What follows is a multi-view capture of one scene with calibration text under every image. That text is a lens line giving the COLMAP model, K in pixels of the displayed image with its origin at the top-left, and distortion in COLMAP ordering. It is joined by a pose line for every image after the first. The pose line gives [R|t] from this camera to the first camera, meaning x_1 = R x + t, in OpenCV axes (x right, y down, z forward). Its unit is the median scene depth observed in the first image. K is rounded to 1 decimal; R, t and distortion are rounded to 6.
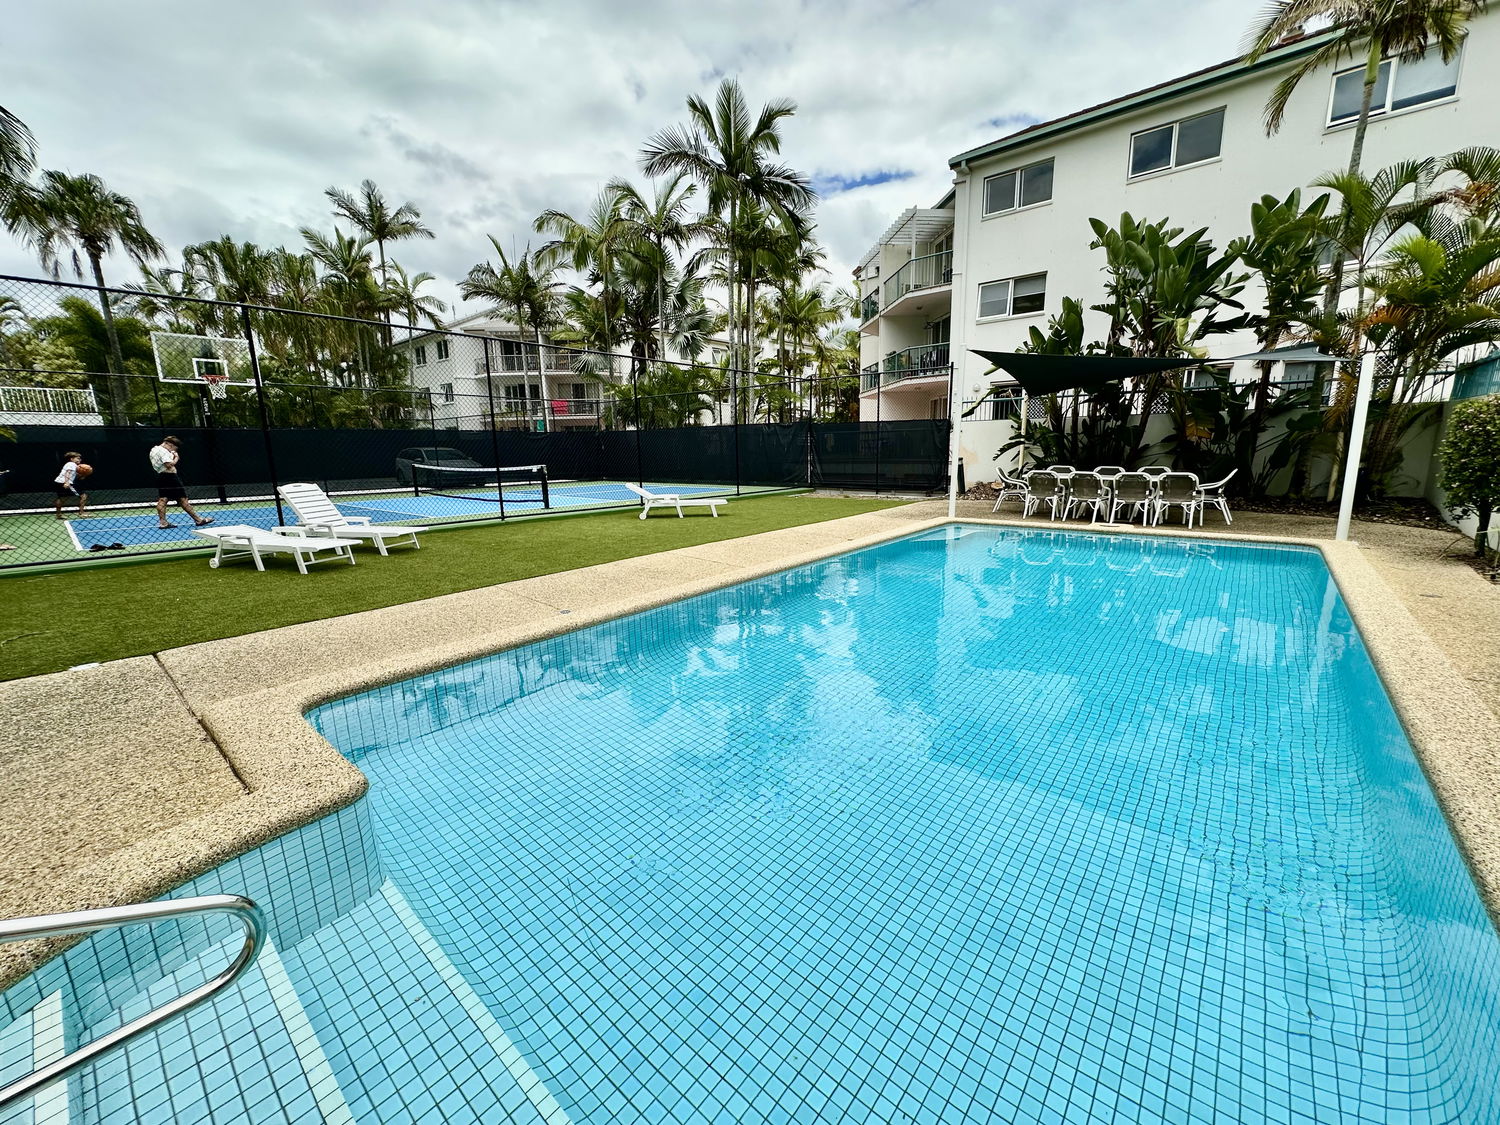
lens RADIAL K [[596.3, 0, 752.3], [0, 596.3, 563.9], [0, 0, 1]] dist [-0.001990, -0.000358]
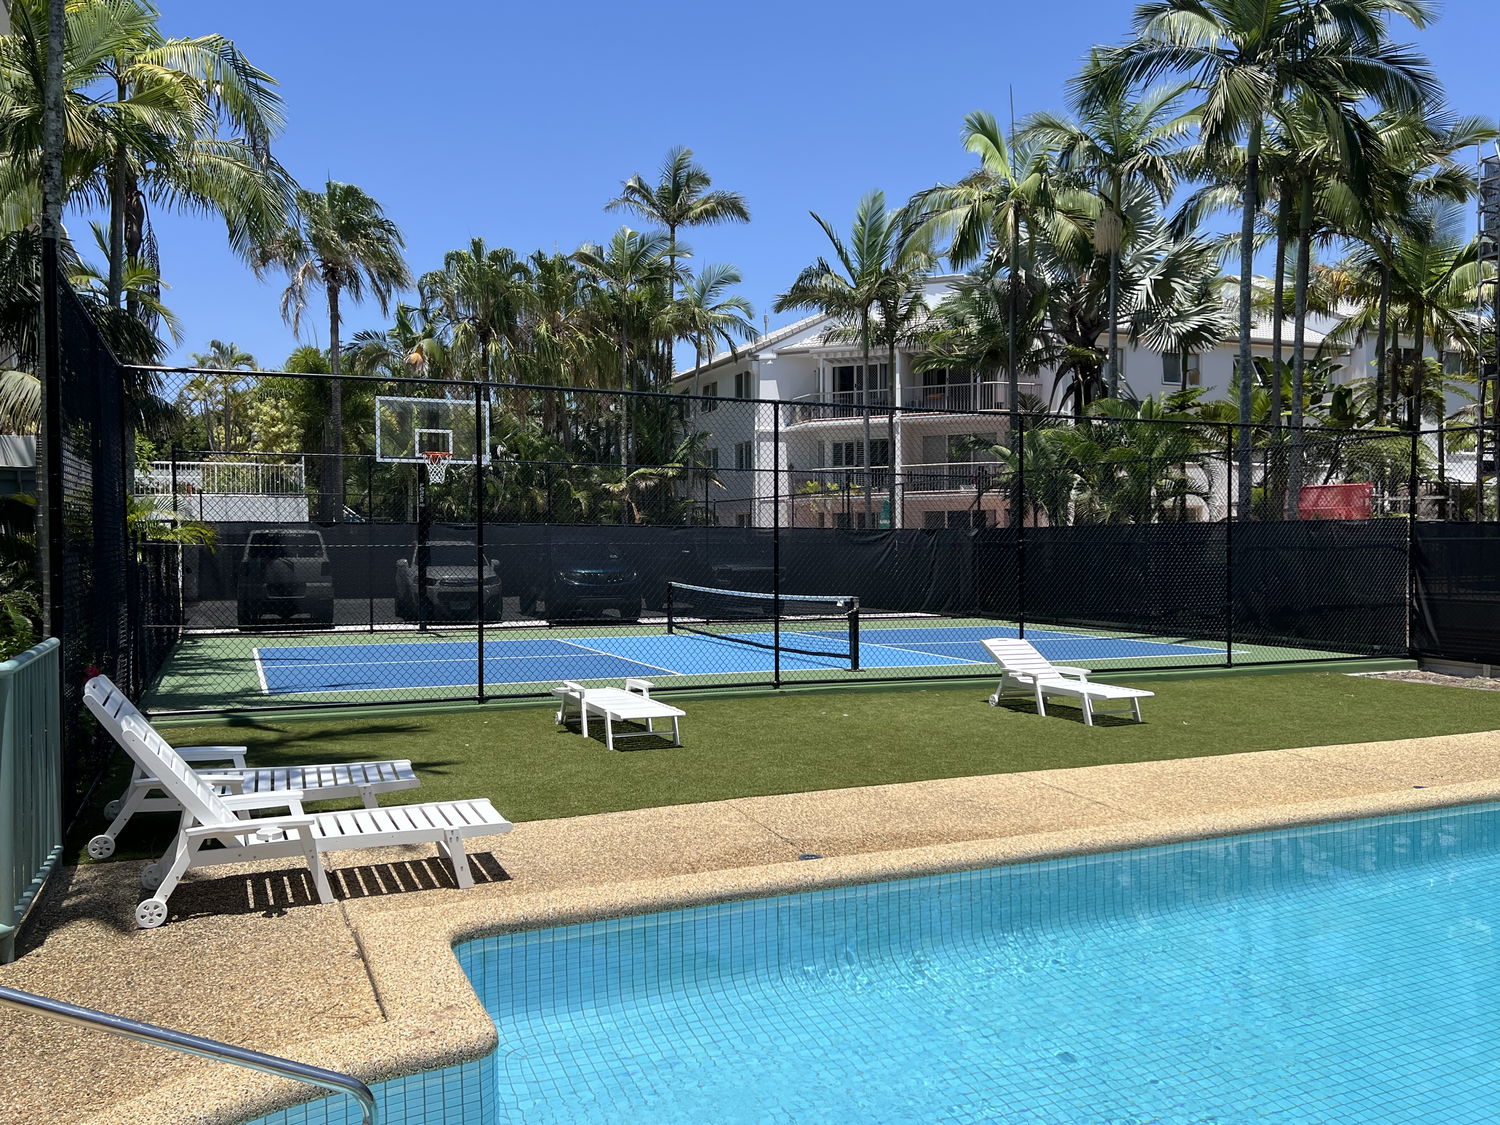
lens RADIAL K [[1146.9, 0, 750.0], [0, 1146.9, 562.5], [0, 0, 1]] dist [0.078386, -0.113517]
pose [[0.900469, 0.022686, -0.434328, 0.154524], [-0.101277, 0.982123, -0.158674, -0.026711], [0.422964, 0.186869, 0.886669, -0.176002]]
